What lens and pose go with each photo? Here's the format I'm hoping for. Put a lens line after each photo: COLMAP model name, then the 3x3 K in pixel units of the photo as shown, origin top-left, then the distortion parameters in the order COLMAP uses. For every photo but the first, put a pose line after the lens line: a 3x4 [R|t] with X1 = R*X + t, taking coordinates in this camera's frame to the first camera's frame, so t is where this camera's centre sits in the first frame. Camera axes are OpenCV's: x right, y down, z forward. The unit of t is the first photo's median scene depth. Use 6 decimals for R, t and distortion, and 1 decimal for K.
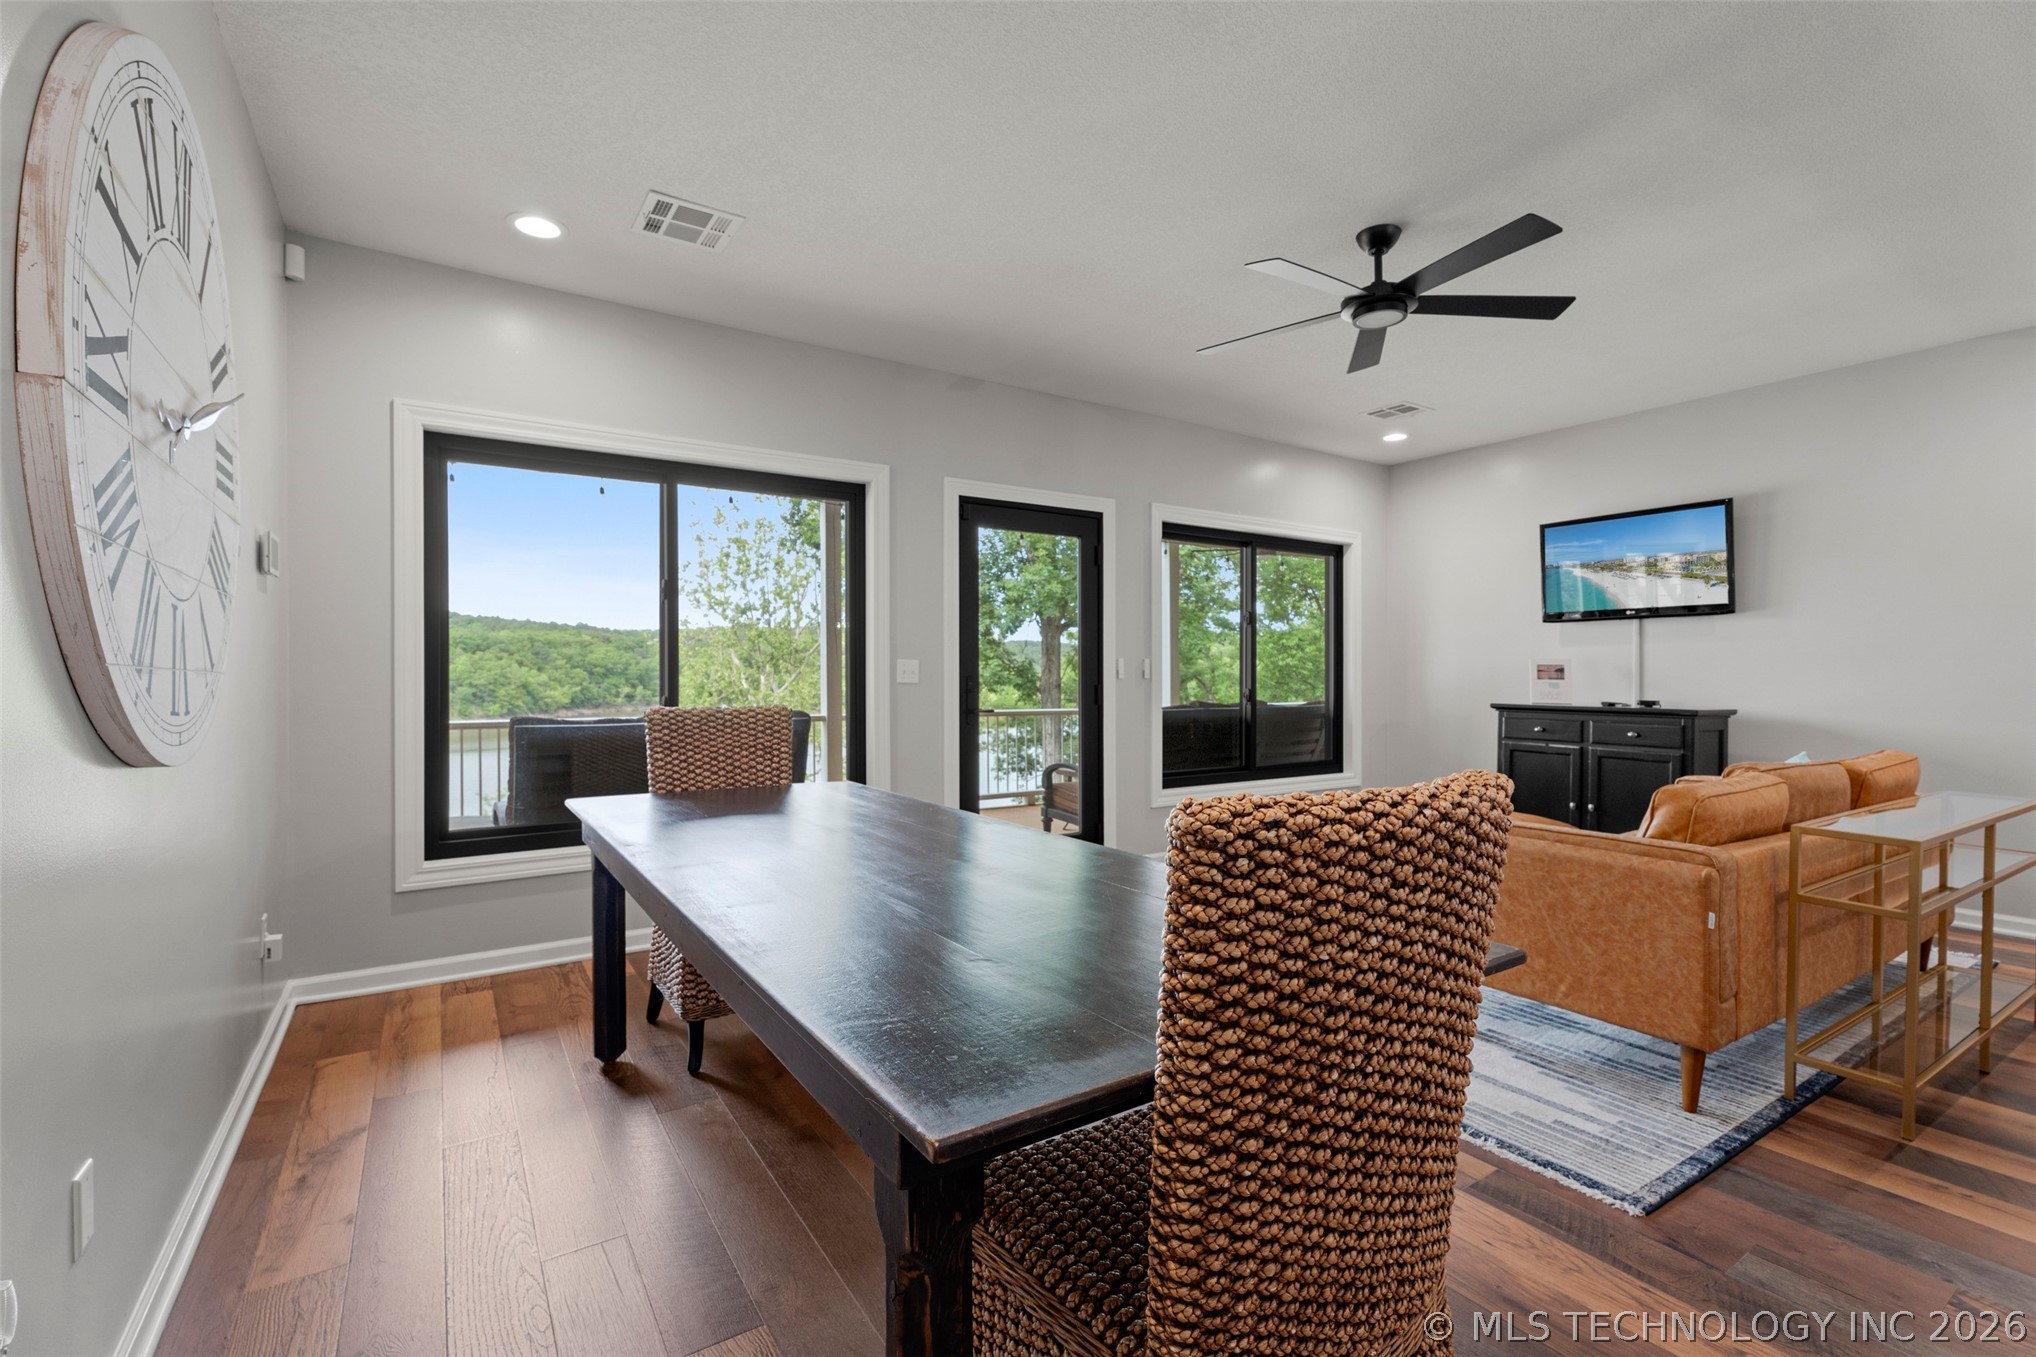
lens RADIAL K [[921.7, 0, 1020.7], [0, 921.7, 672.2], [0, 0, 1]] dist [-0.001909, 0.000001]
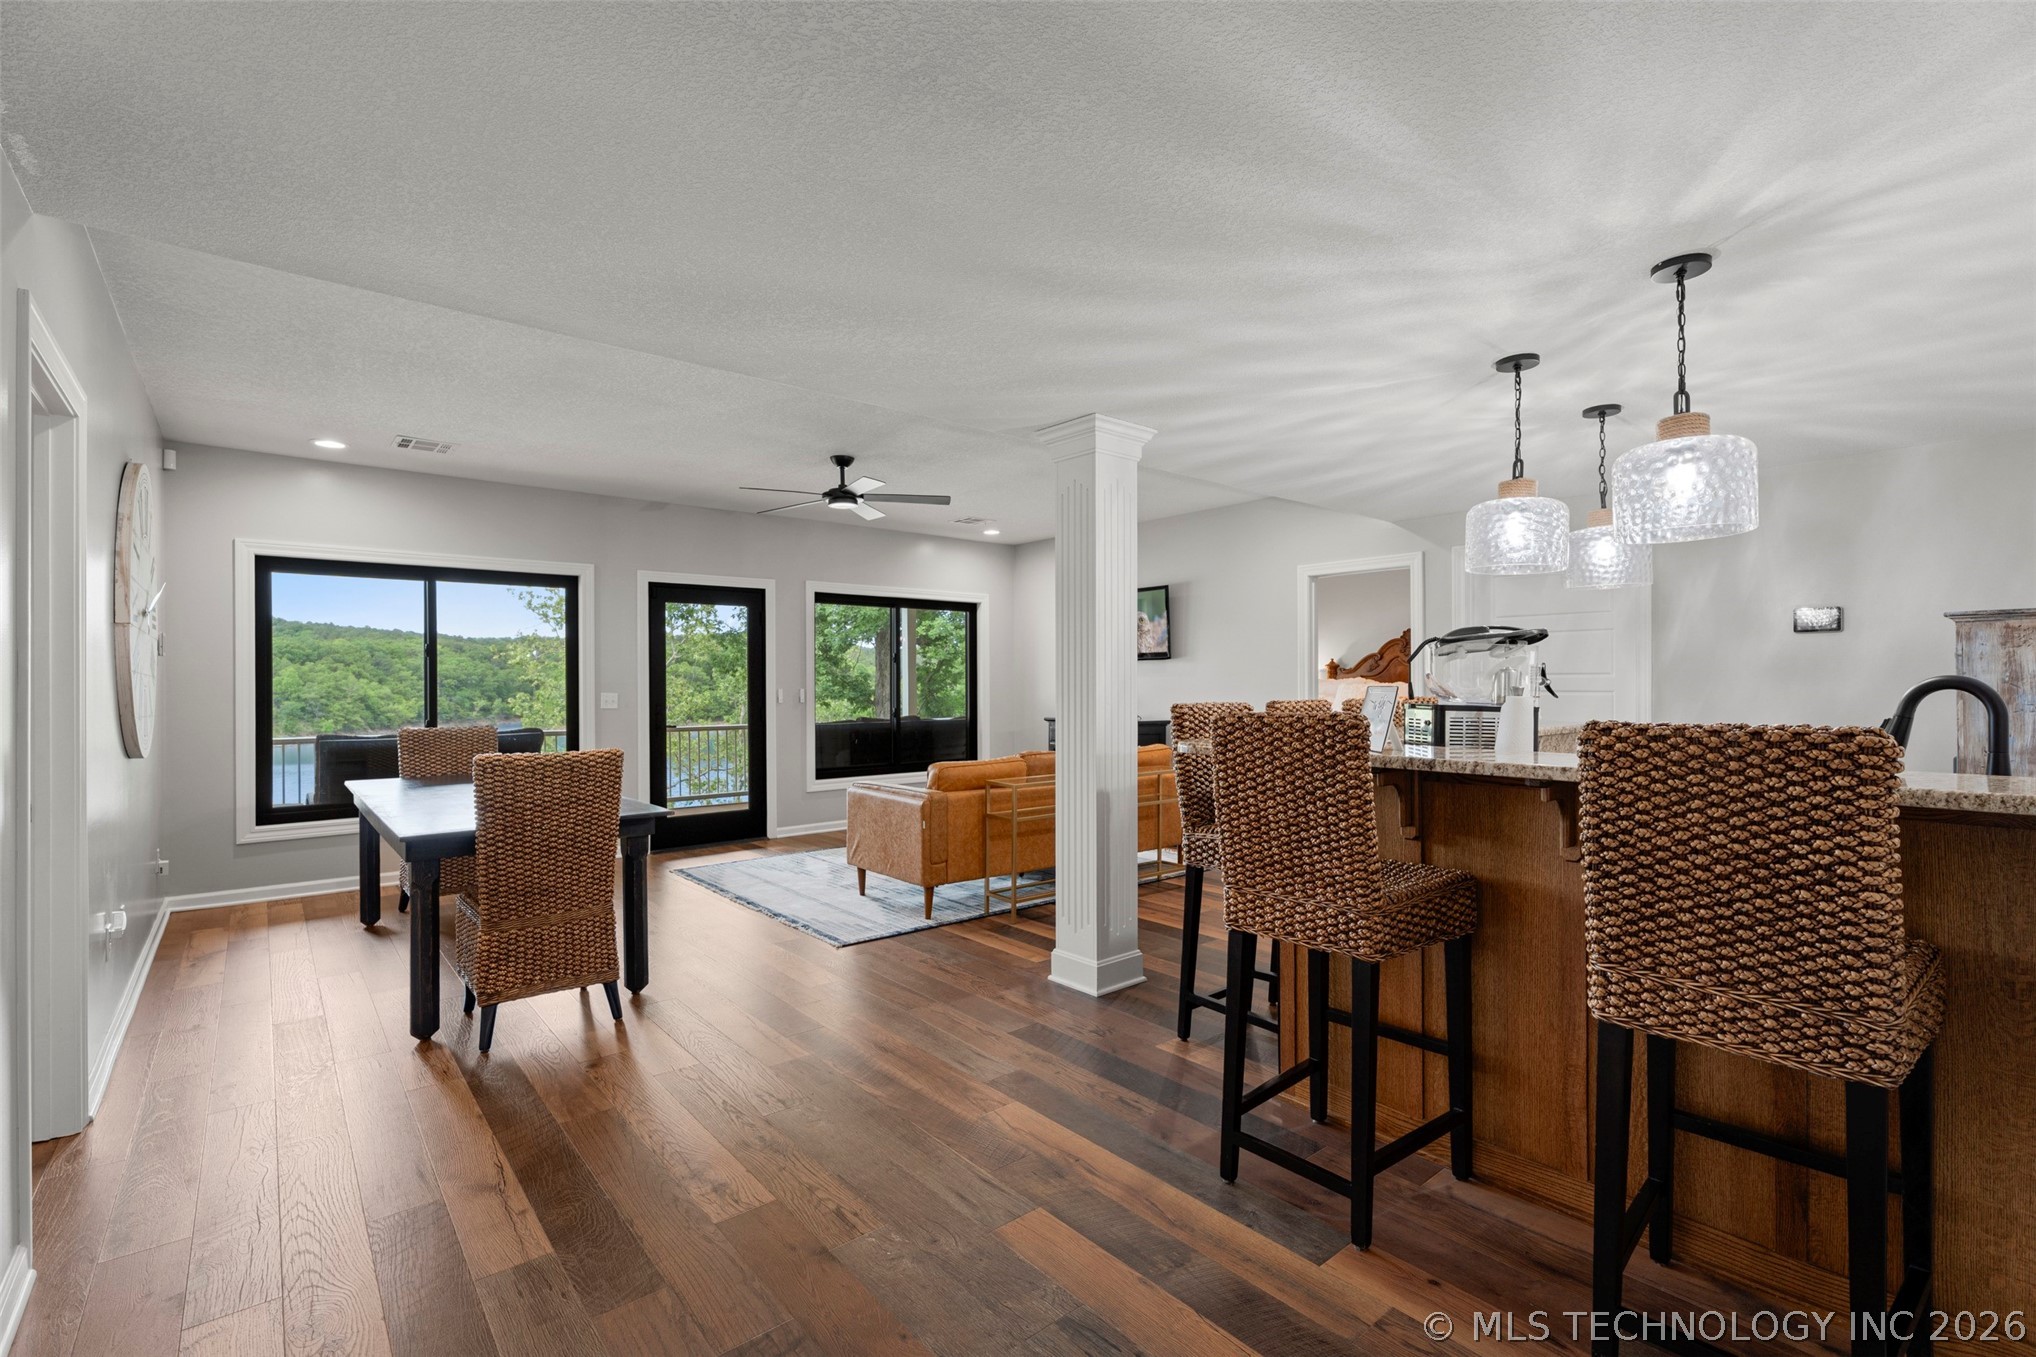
lens RADIAL K [[921.7, 0, 1032.6], [0, 921.7, 676.1], [0, 0, 1]] dist [-0.001909, 0.000001]
pose [[0.990974, -0.004699, 0.133969, 0.246985], [0.005398, 0.999974, -0.004857, -0.020850], [-0.133943, 0.005537, 0.990974, -0.397147]]
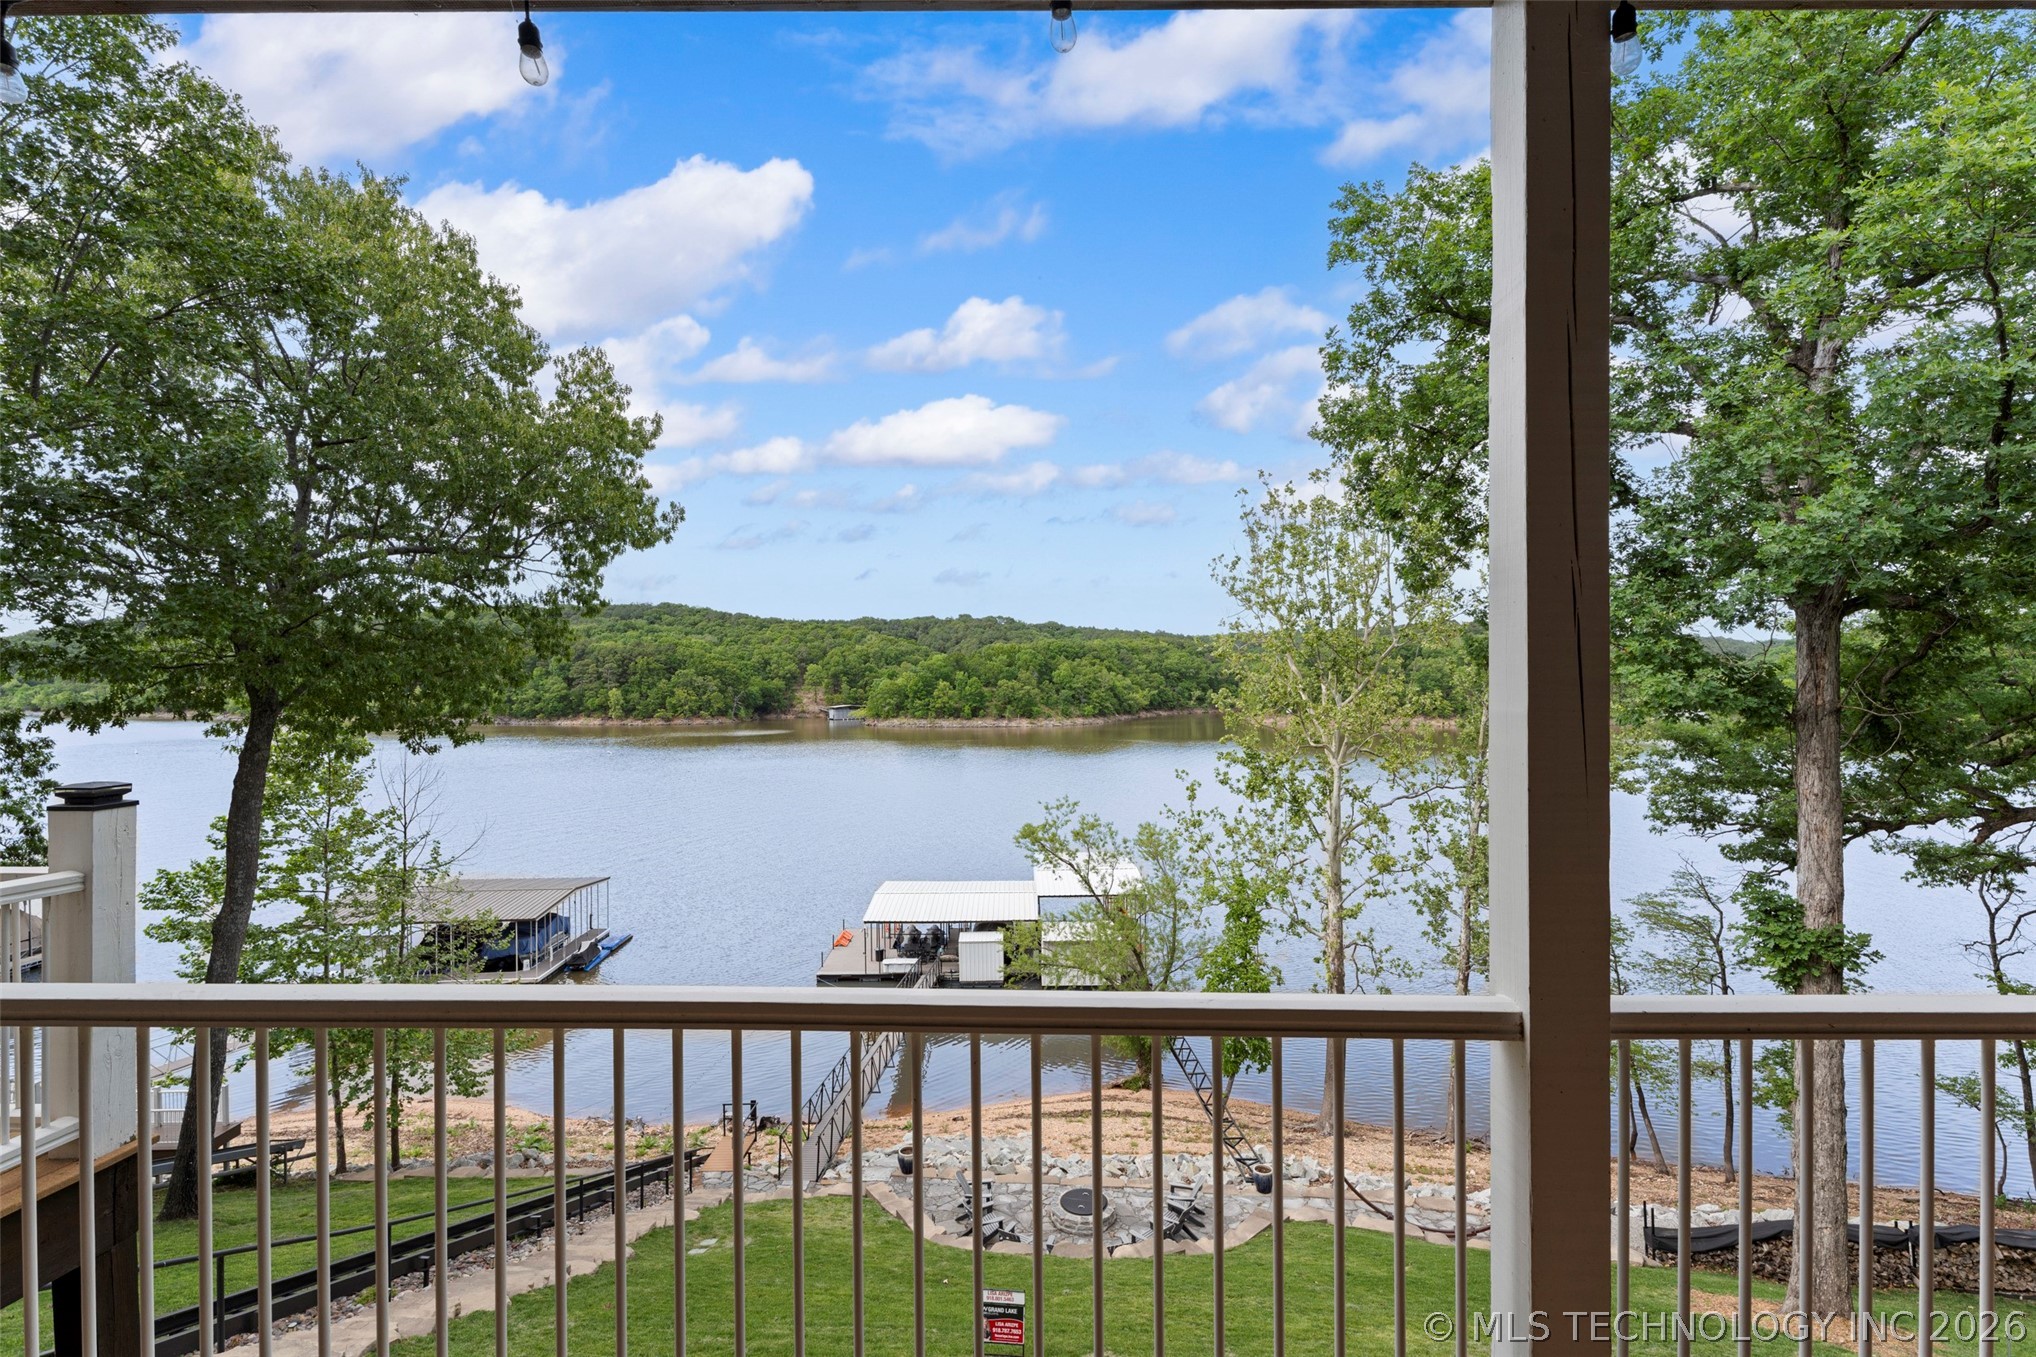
lens RADIAL K [[921.7, 0, 1045.2], [0, 921.7, 683.9], [0, 0, 1]] dist [-0.001909, 0.000001]
pose [[0.842315, -0.001622, -0.538983, -0.256263], [0.007014, 0.999944, 0.007953, -0.040899], [0.538940, -0.010479, 0.842279, 0.987276]]
